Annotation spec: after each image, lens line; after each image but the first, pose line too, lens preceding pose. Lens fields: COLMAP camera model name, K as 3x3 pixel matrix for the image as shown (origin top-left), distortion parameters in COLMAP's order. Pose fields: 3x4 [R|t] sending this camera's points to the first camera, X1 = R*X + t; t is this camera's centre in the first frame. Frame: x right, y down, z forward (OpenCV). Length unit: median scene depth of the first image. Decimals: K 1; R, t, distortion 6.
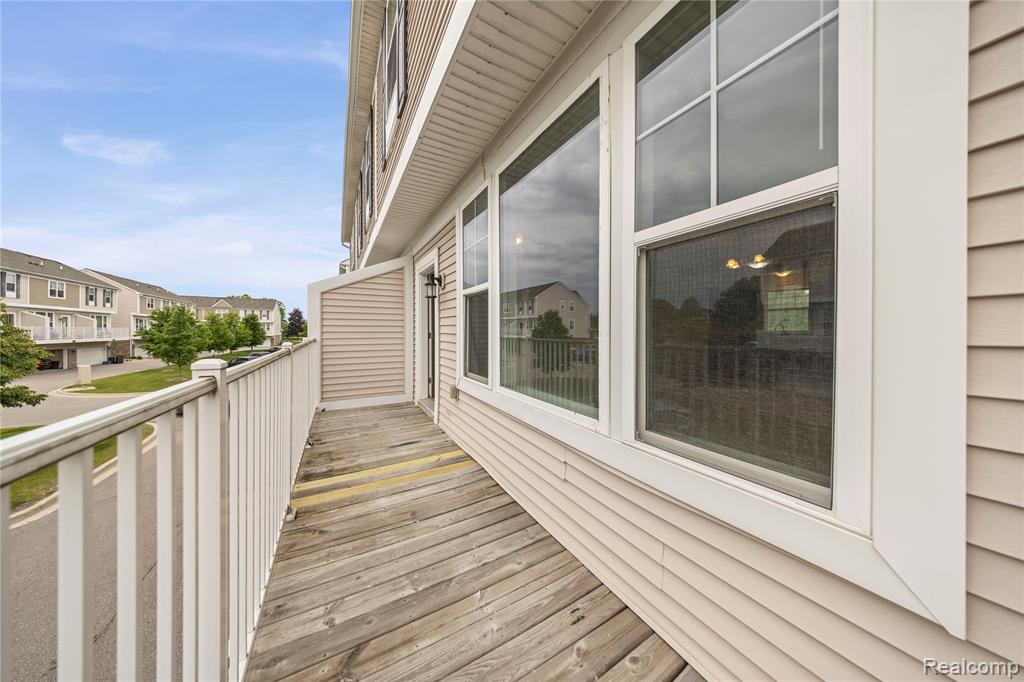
lens RADIAL K [[300.9, 0, 510.7], [0, 300.9, 332.0], [0, 0, 1]] dist [-0.002774, -0.000118]
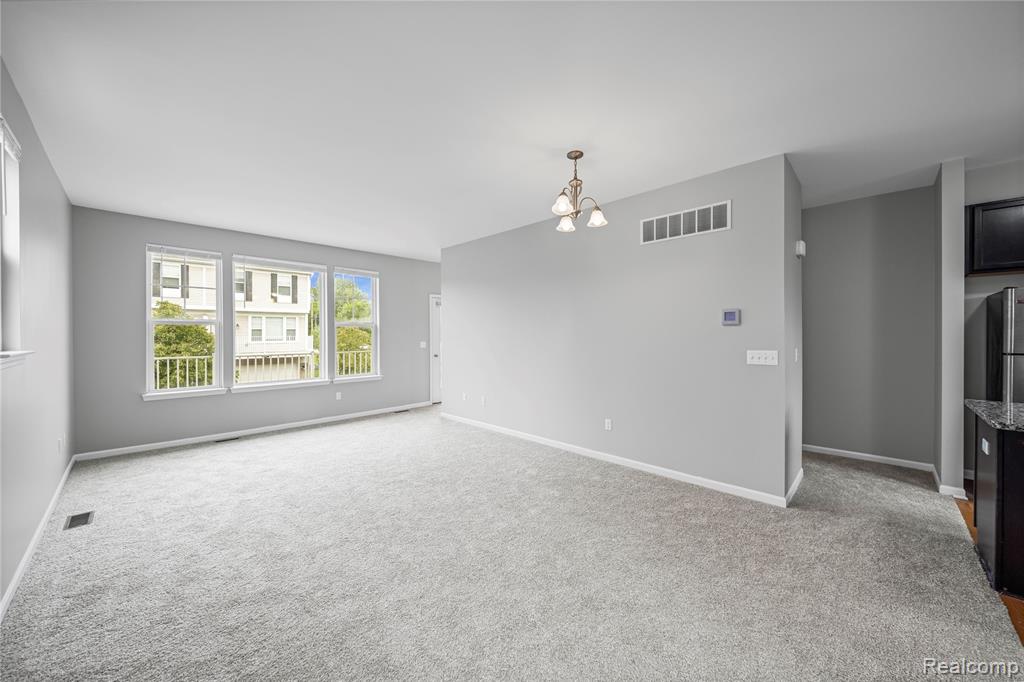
lens RADIAL K [[374.7, 0, 514.0], [0, 374.7, 336.2], [0, 0, 1]] dist [0.001845, -0.000025]
pose [[0.281222, -0.006220, -0.959623, -0.423679], [0.000541, 0.999980, -0.006323, -0.002131], [0.959643, 0.001259, 0.281219, 1.343138]]
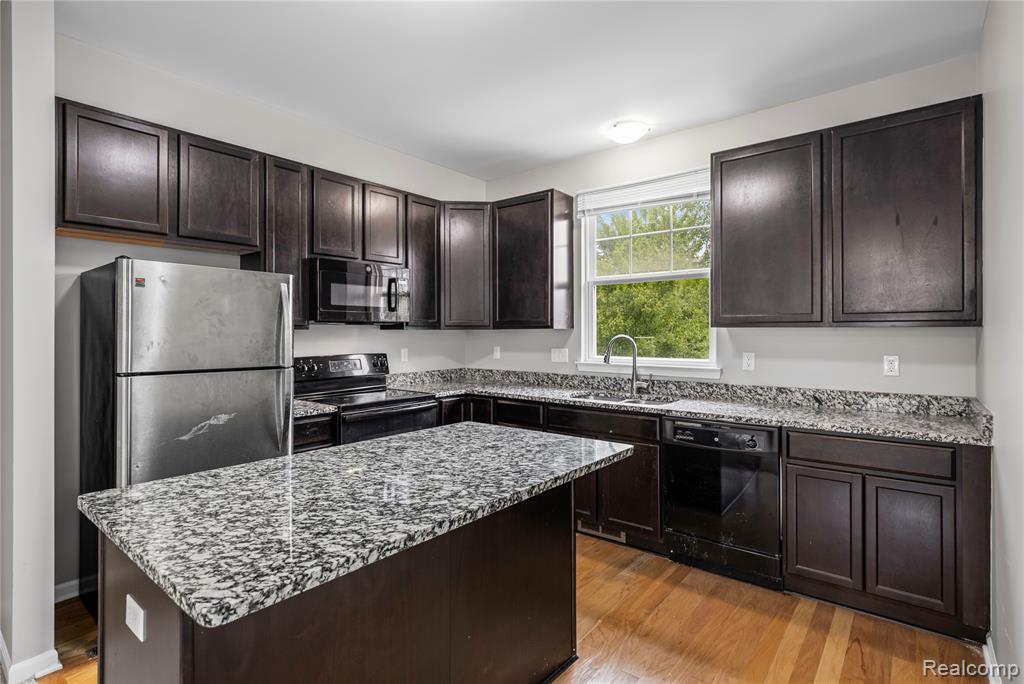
lens RADIAL K [[497.7, 0, 509.1], [0, 497.7, 339.4], [0, 0, 1]] dist [-0.016842, -0.001480]
pose [[0.932065, -0.021615, 0.361647, -0.502941], [0.019210, 0.999763, 0.010247, -0.004000], [-0.361782, -0.002603, 0.932259, 1.503950]]
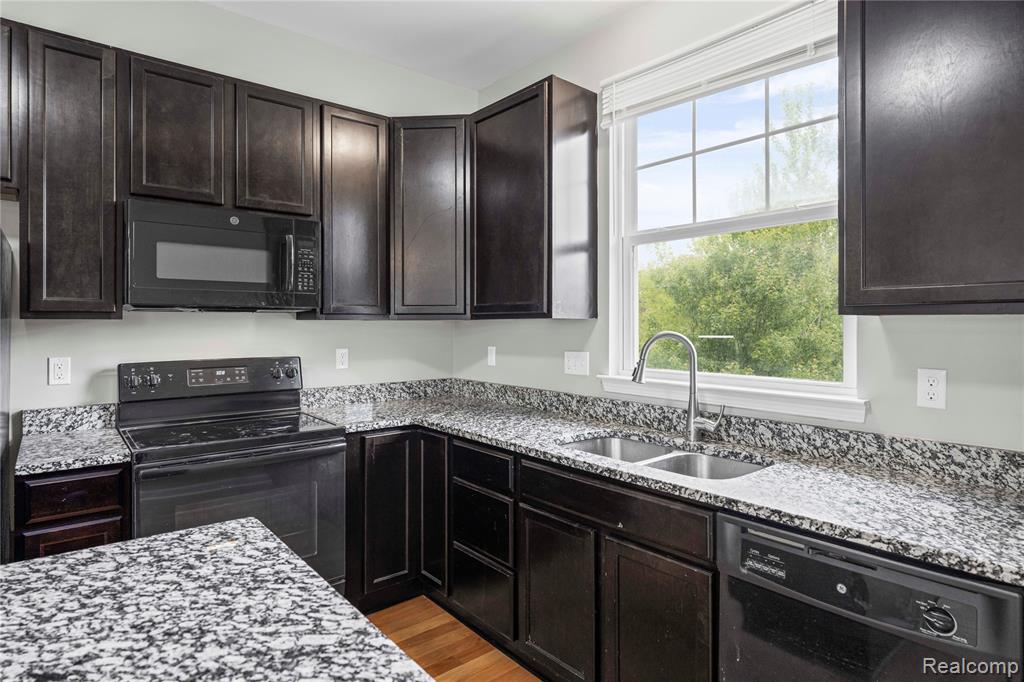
lens RADIAL K [[559.6, 0, 518.0], [0, 559.6, 329.8], [0, 0, 1]] dist [-0.011237, 0.001276]
pose [[0.983572, -0.015806, 0.179822, -0.404332], [0.015406, 0.999875, 0.003621, -0.003802], [-0.179857, -0.000792, 0.983692, 1.595879]]
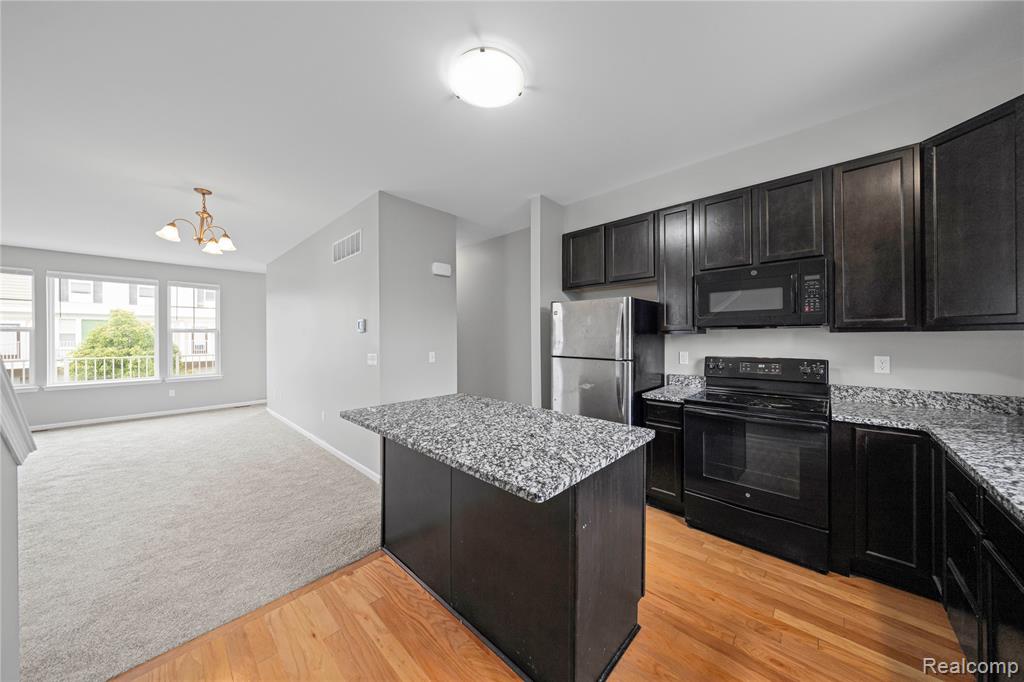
lens RADIAL K [[338.0, 0, 516.5], [0, 338.0, 336.8], [0, 0, 1]] dist [-0.002560, -0.000081]
pose [[0.299753, -0.015274, -0.953895, -0.315698], [0.000778, 0.999875, -0.015766, -0.003131], [0.954017, 0.003984, 0.299727, 1.619957]]
